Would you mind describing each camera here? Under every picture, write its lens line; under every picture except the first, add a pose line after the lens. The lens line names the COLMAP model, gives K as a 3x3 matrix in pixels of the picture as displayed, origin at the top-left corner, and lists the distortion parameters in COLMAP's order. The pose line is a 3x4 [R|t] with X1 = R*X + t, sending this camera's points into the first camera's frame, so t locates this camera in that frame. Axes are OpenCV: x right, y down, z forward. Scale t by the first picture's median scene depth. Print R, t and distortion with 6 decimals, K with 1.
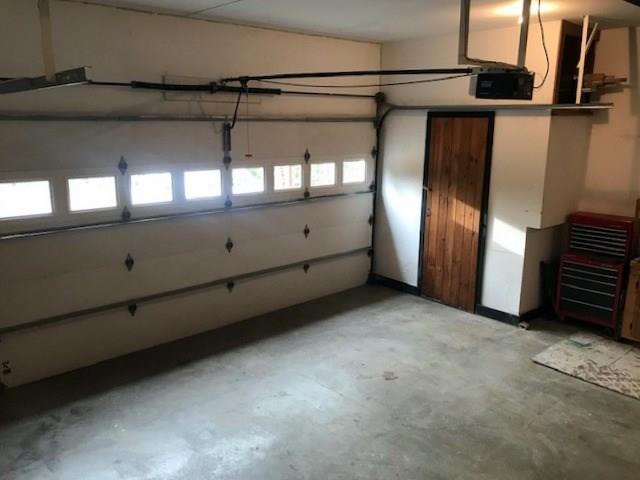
lens RADIAL K [[524.4, 0, 320.0], [0, 524.4, 240.0], [0, 0, 1]] dist [0.001731, 0.006068]
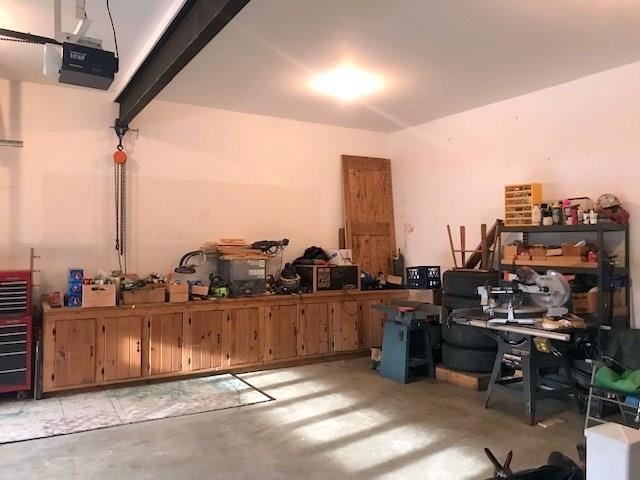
lens RADIAL K [[524.4, 0, 320.0], [0, 524.4, 240.0], [0, 0, 1]] dist [0.001731, 0.006068]
pose [[0.199749, -0.002543, 0.979844, -0.270662], [0.217562, 0.975150, -0.041821, 0.072138], [-0.955388, 0.221531, 0.195339, 0.316645]]
